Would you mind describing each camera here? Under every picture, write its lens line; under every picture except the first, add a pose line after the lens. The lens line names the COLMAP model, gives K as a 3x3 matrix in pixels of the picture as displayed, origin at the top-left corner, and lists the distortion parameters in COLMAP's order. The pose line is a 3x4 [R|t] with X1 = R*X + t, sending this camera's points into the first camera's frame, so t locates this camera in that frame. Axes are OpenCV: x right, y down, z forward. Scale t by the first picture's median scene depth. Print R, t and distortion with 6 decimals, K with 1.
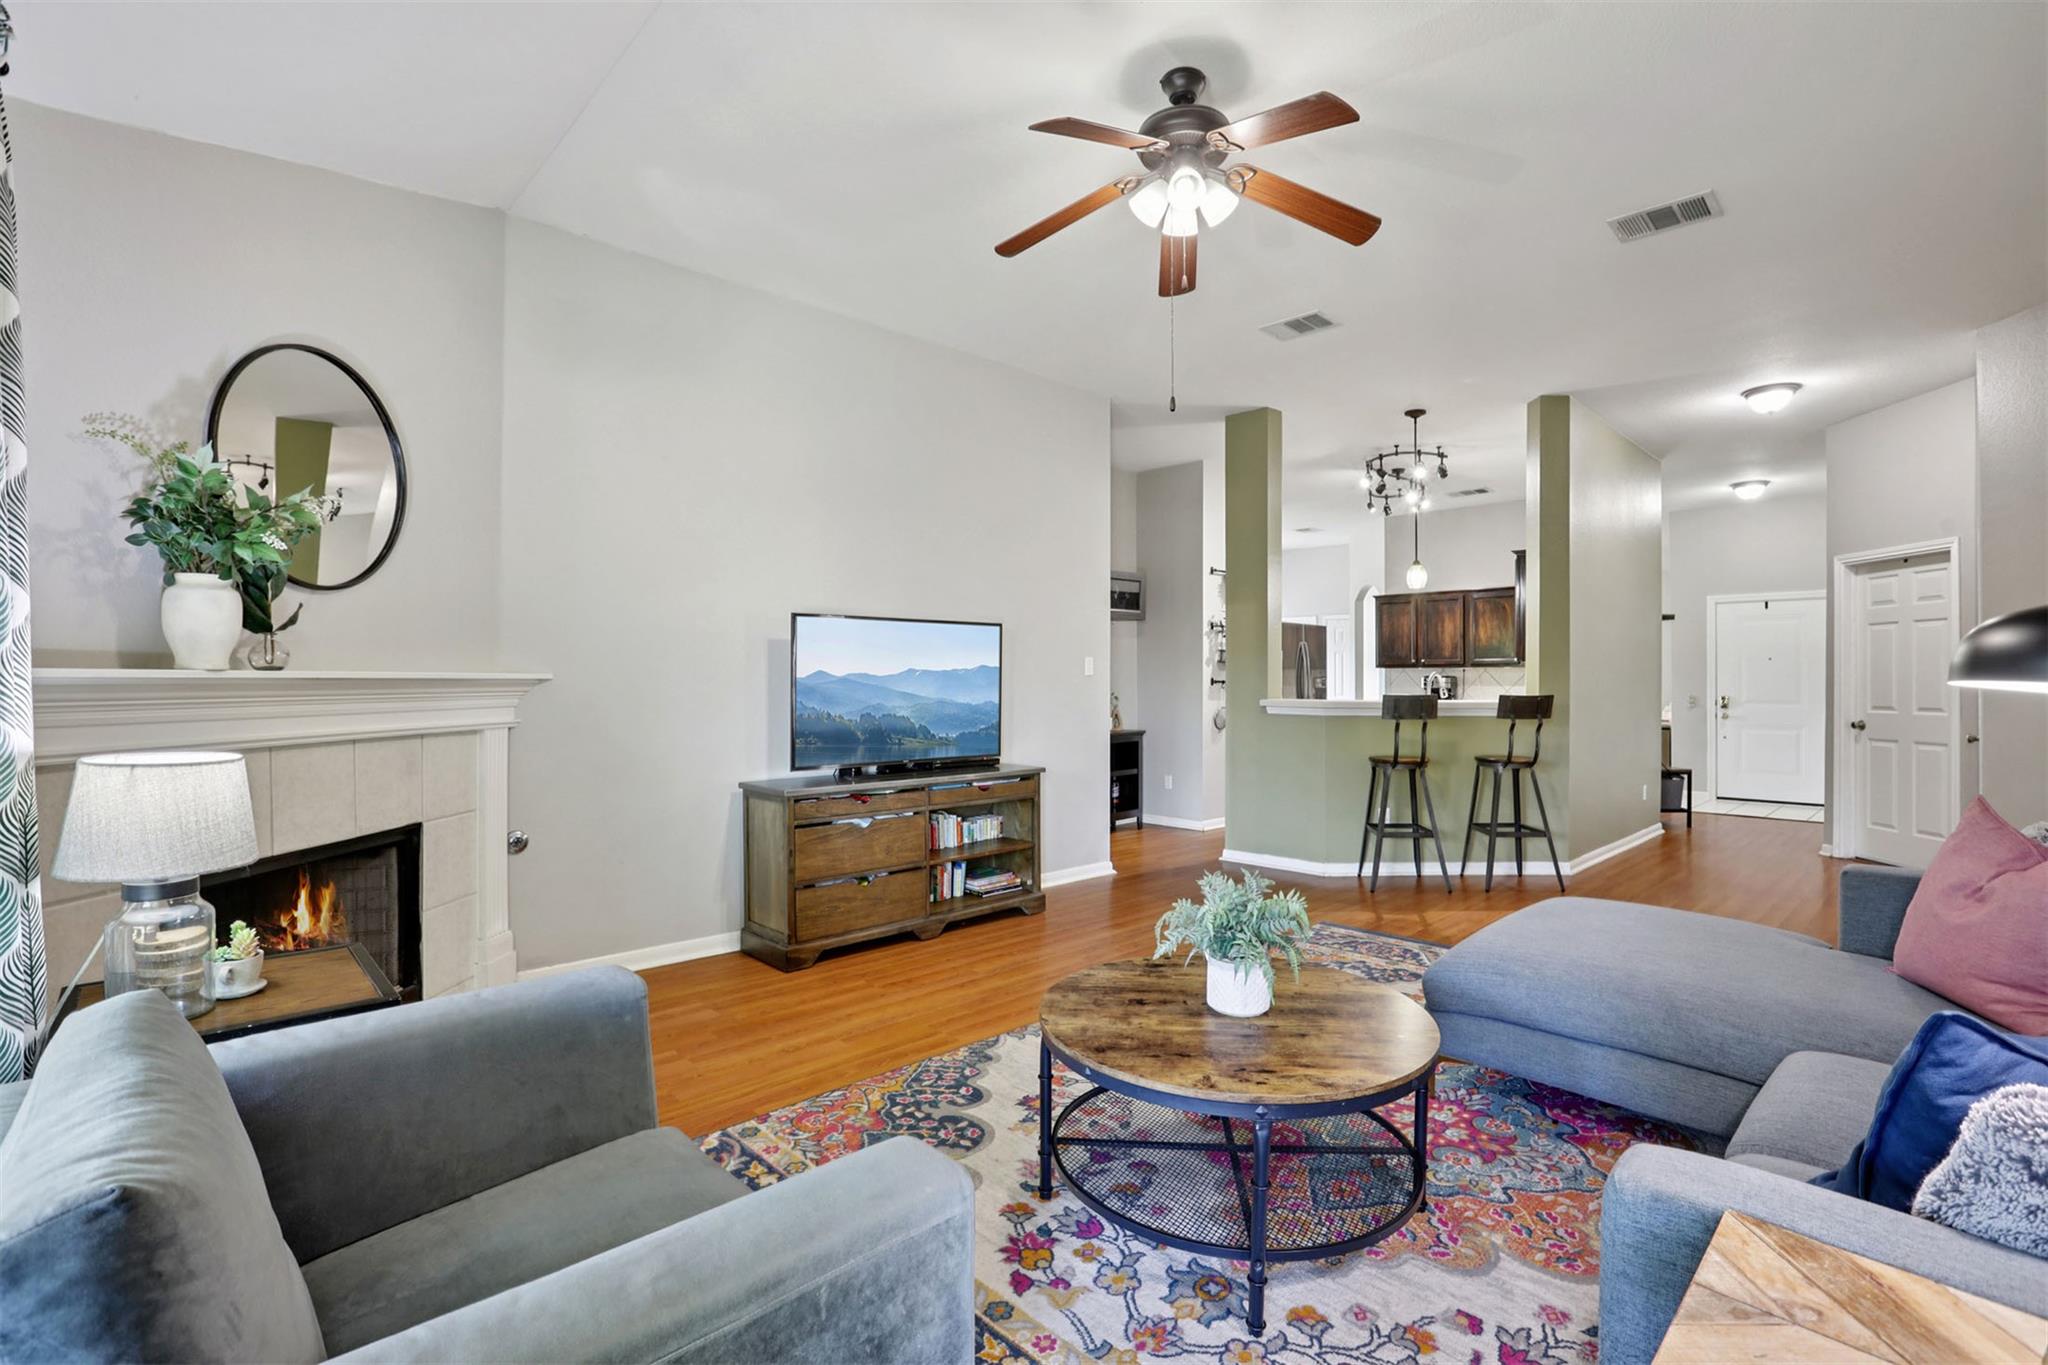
lens RADIAL K [[931.9, 0, 1041.0], [0, 931.9, 681.0], [0, 0, 1]] dist [-0.056823, 0.021132]
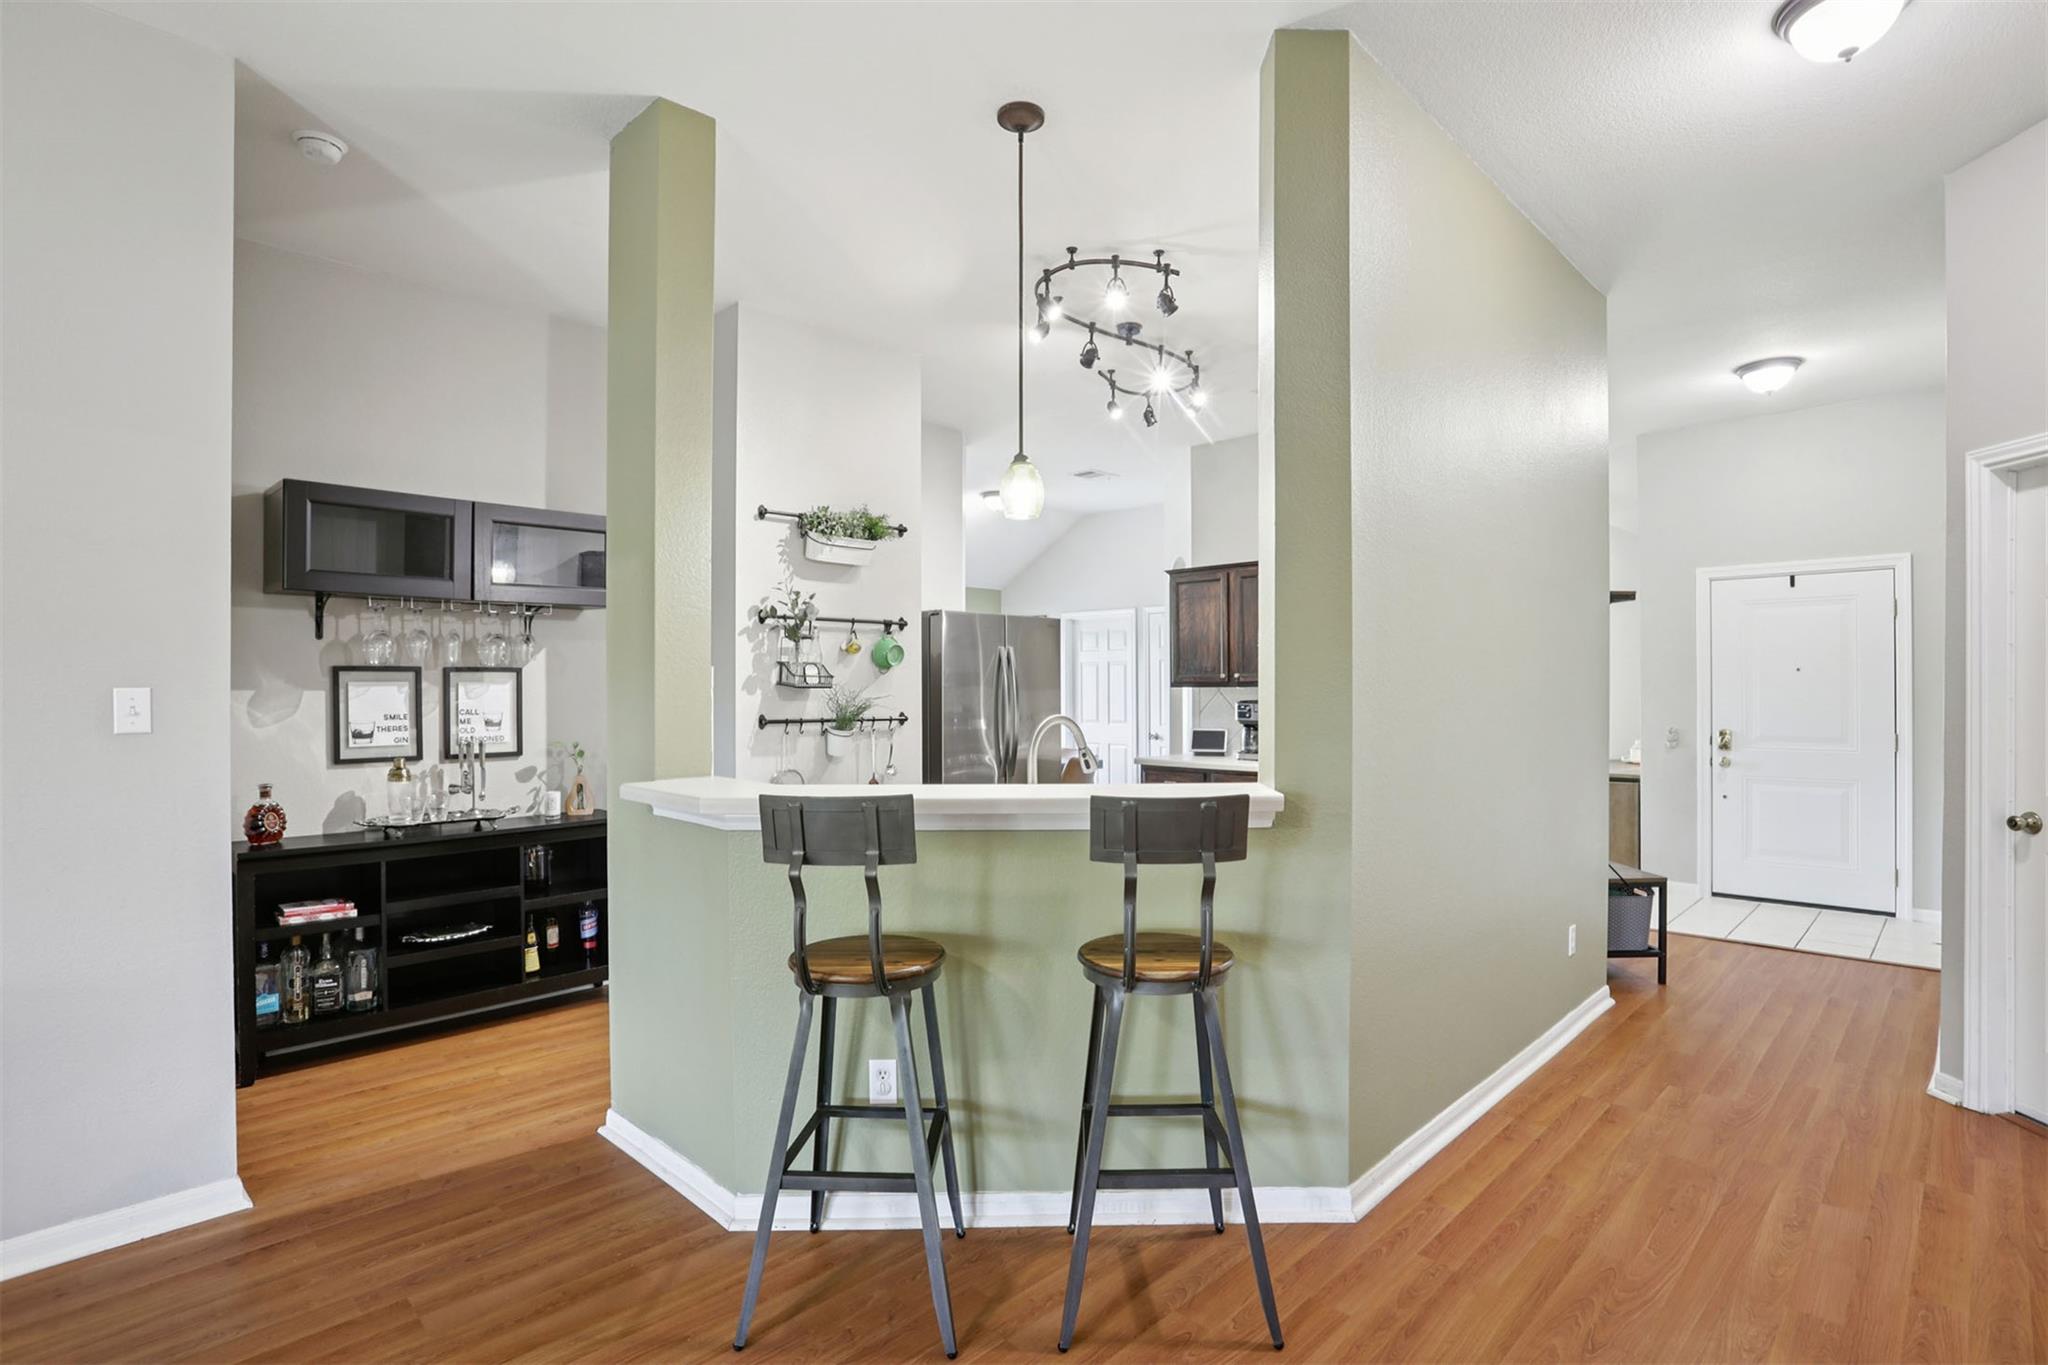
lens RADIAL K [[1000.0, 0, 1035.0], [0, 1000.0, 697.1], [0, 0, 1]] dist [-0.058050, 0.025284]
pose [[0.999380, -0.007139, 0.034477, 0.324897], [0.006885, 0.999948, 0.007480, -0.016938], [-0.034529, -0.007238, 0.999377, 0.437764]]
